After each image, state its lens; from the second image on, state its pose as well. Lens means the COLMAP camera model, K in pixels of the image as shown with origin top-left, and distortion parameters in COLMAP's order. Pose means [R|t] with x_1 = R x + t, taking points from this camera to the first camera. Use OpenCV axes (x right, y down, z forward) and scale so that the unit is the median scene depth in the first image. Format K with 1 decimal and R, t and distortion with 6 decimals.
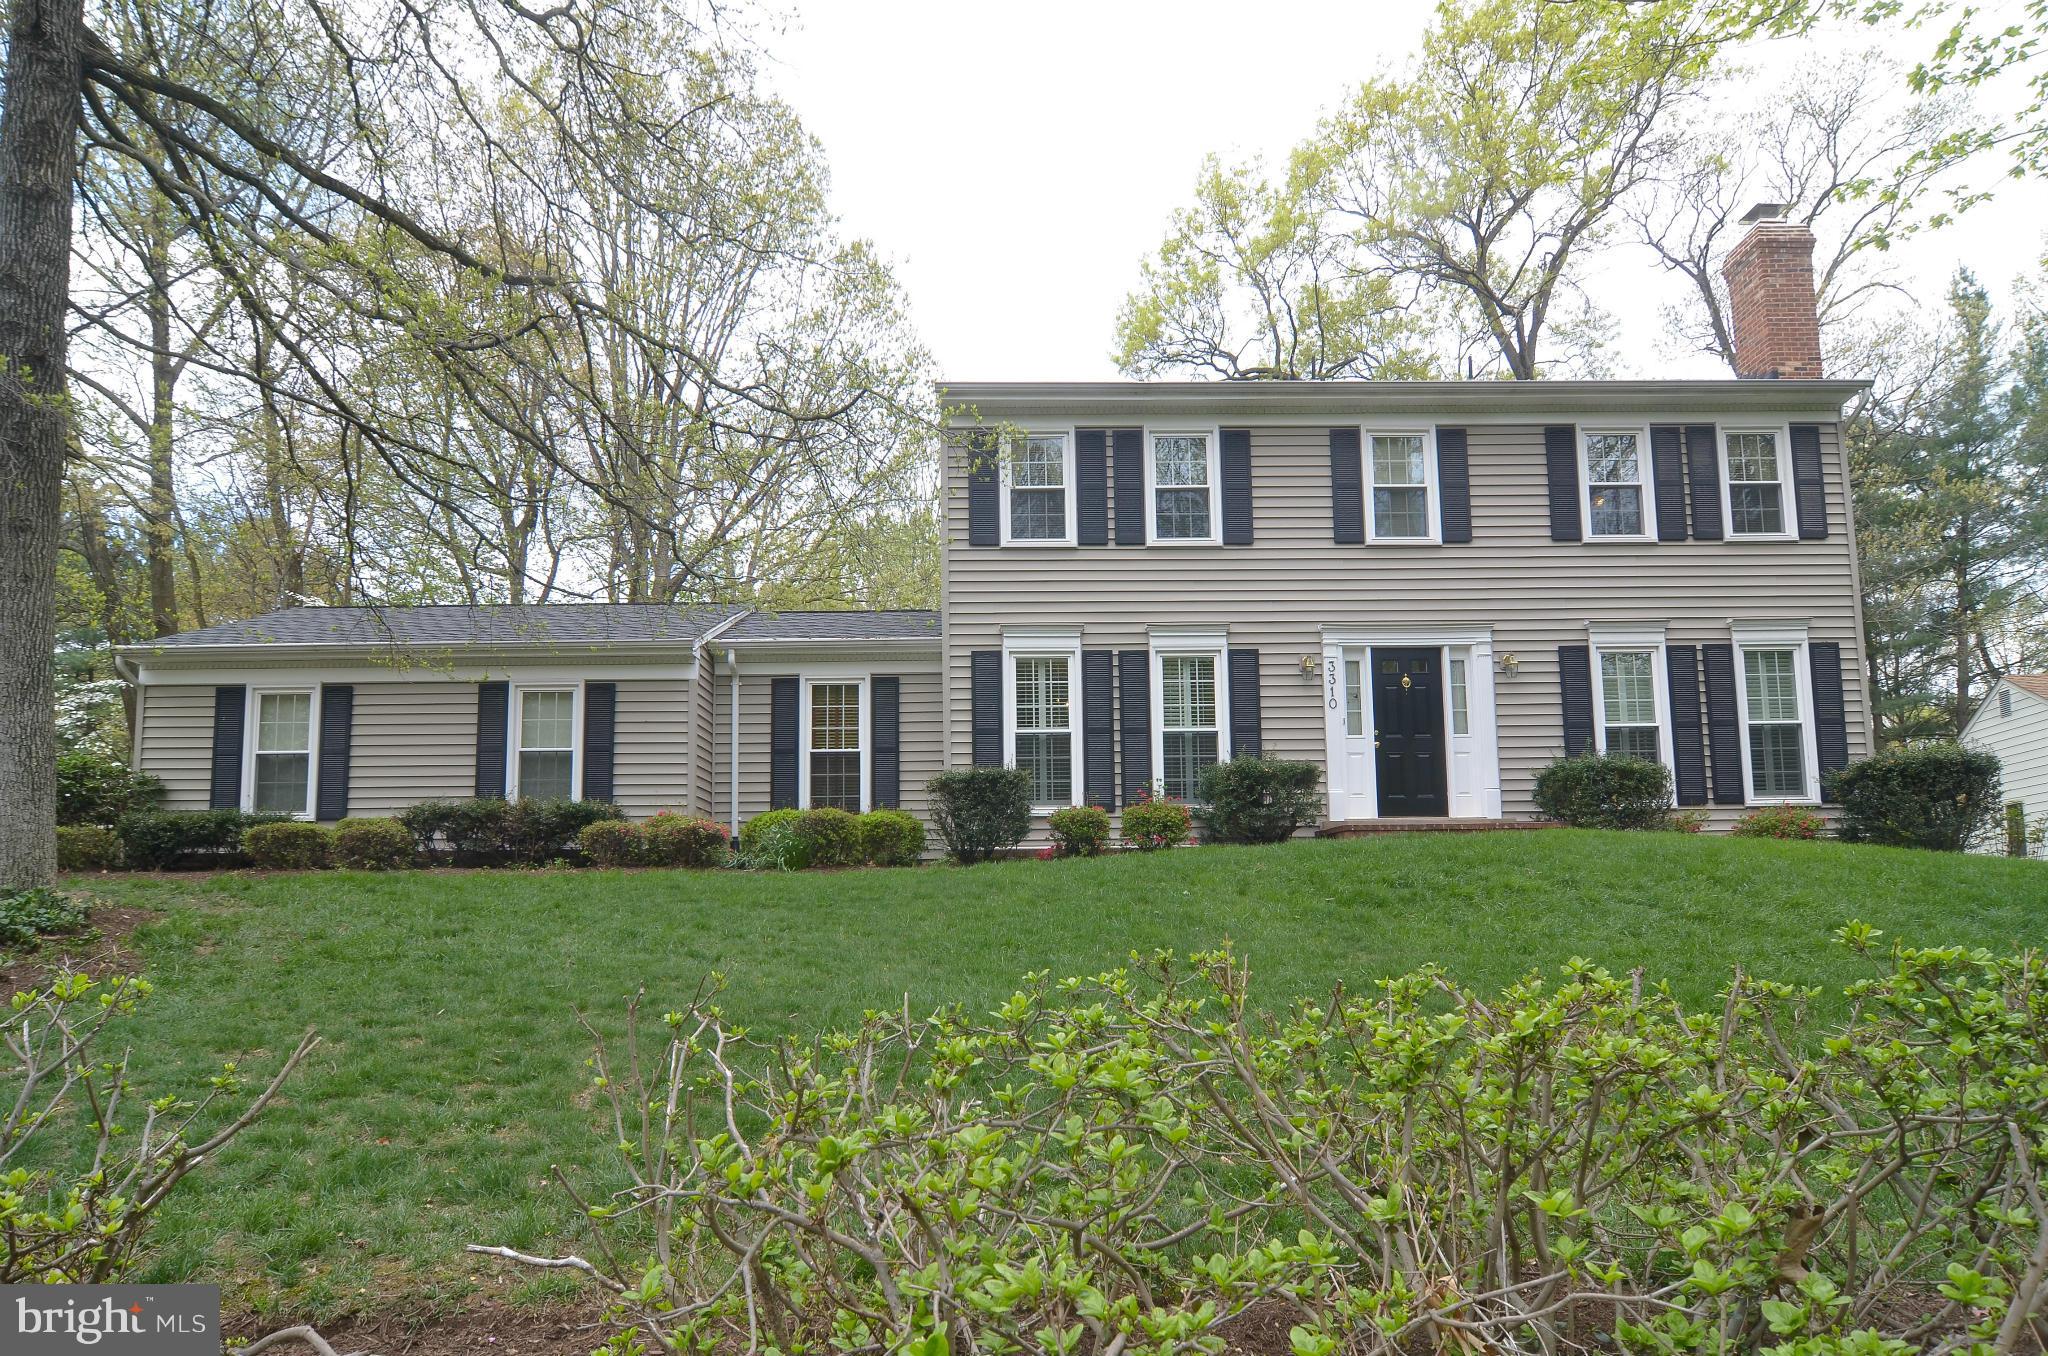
lens RADIAL K [[902.1, 0, 1024.0], [0, 902.1, 829.9], [0, 0, 1]] dist [0.005816, -0.000038]
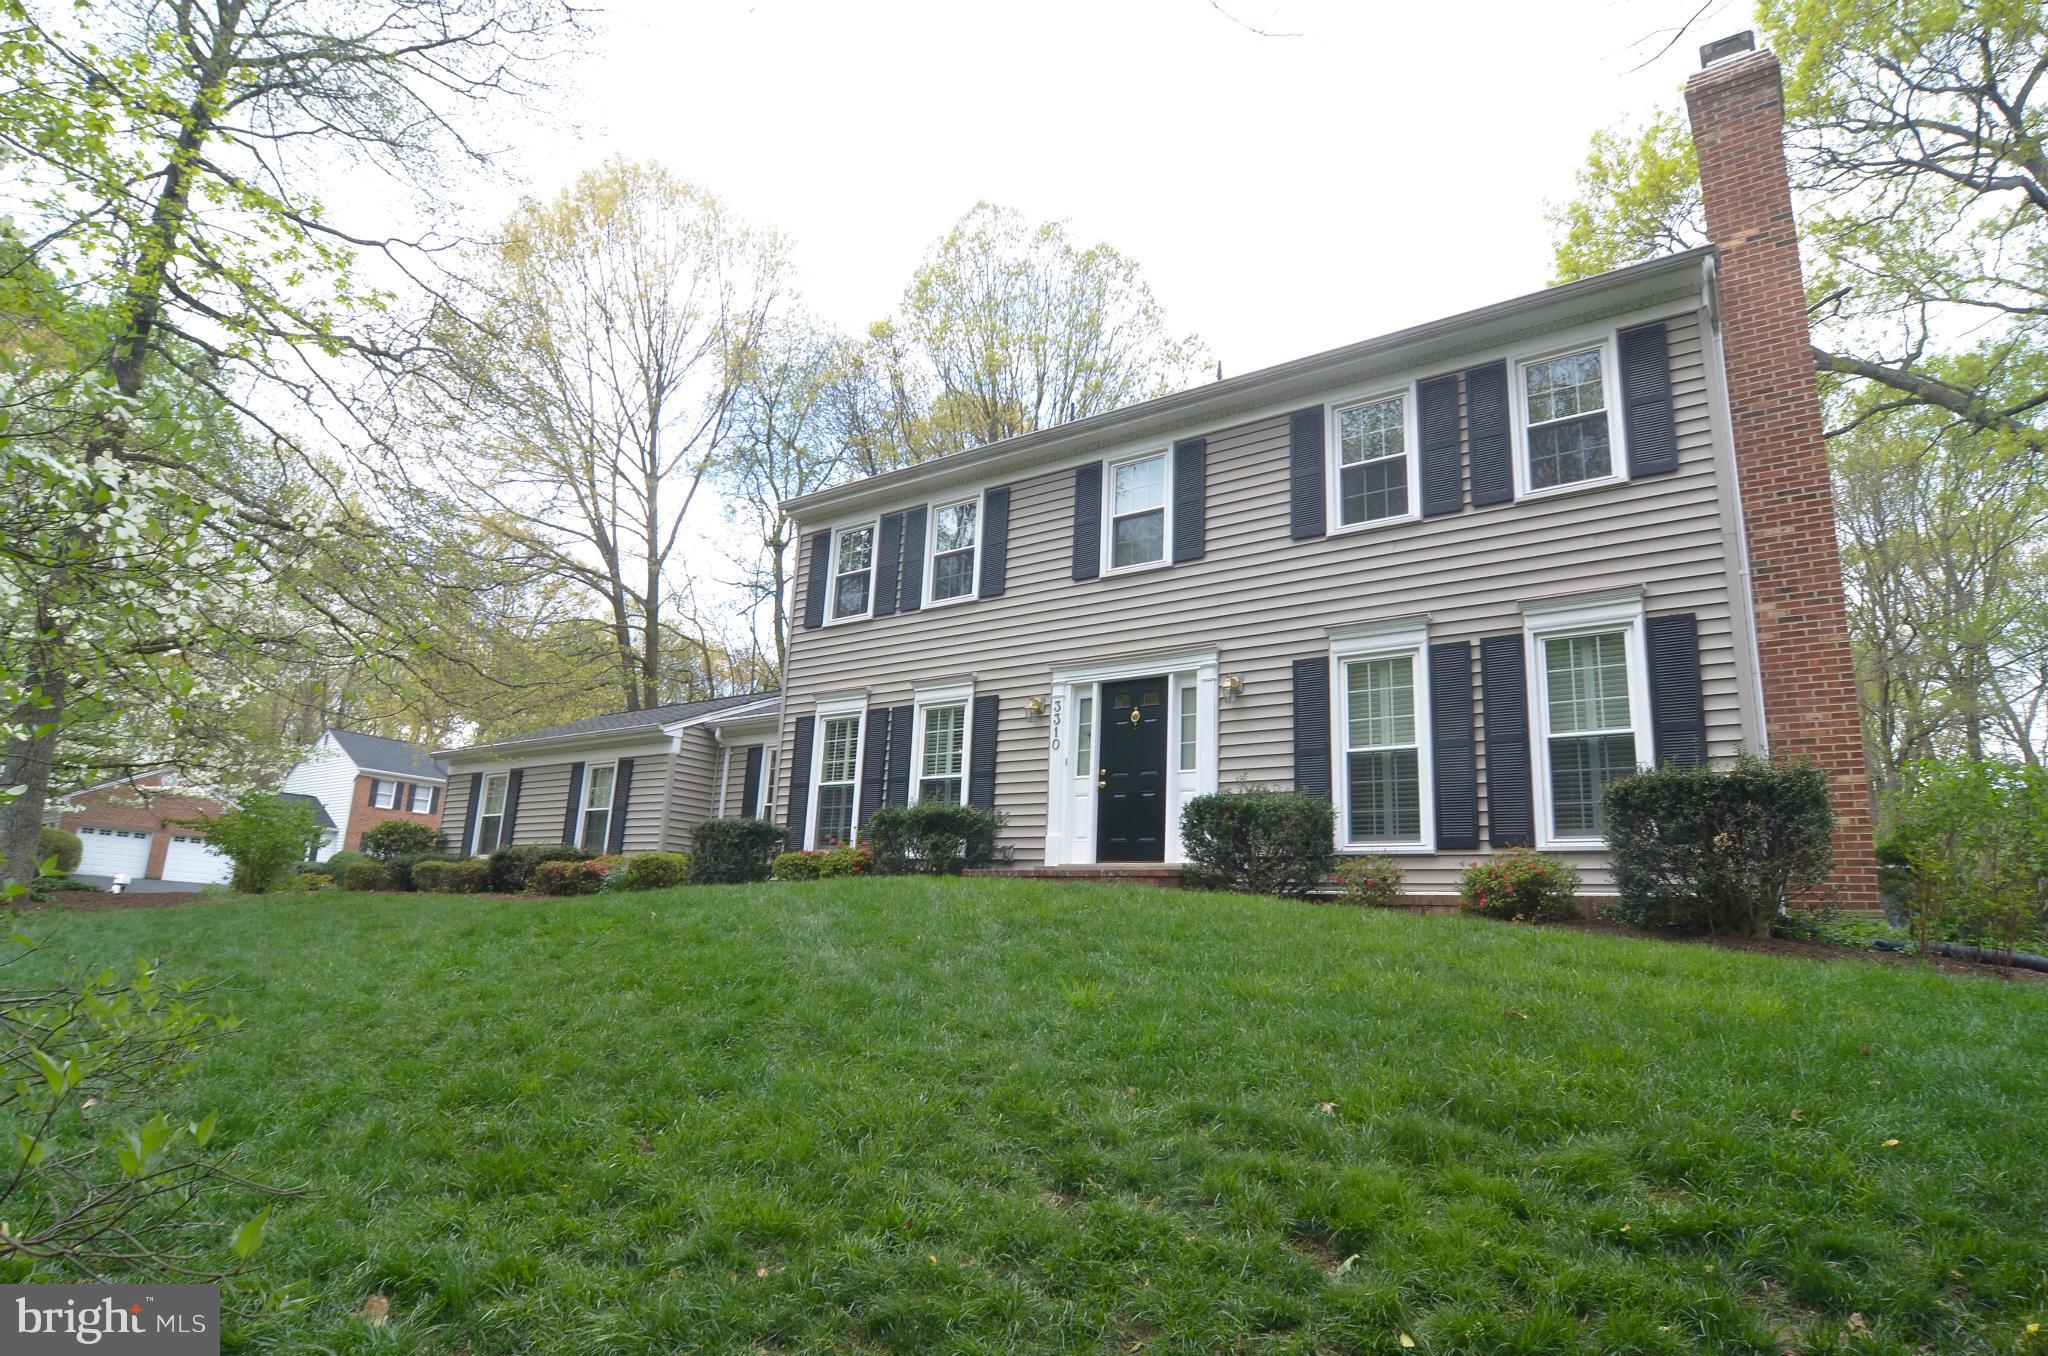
lens RADIAL K [[1117.5, 0, 1023.1], [0, 1117.5, 686.2], [0, 0, 1]] dist [0.004197, 0.000356]
pose [[0.799068, -0.087476, -0.594844, 1.013673], [-0.008436, 0.987631, -0.156569, -0.012351], [0.601182, 0.130127, 0.788446, 0.018628]]
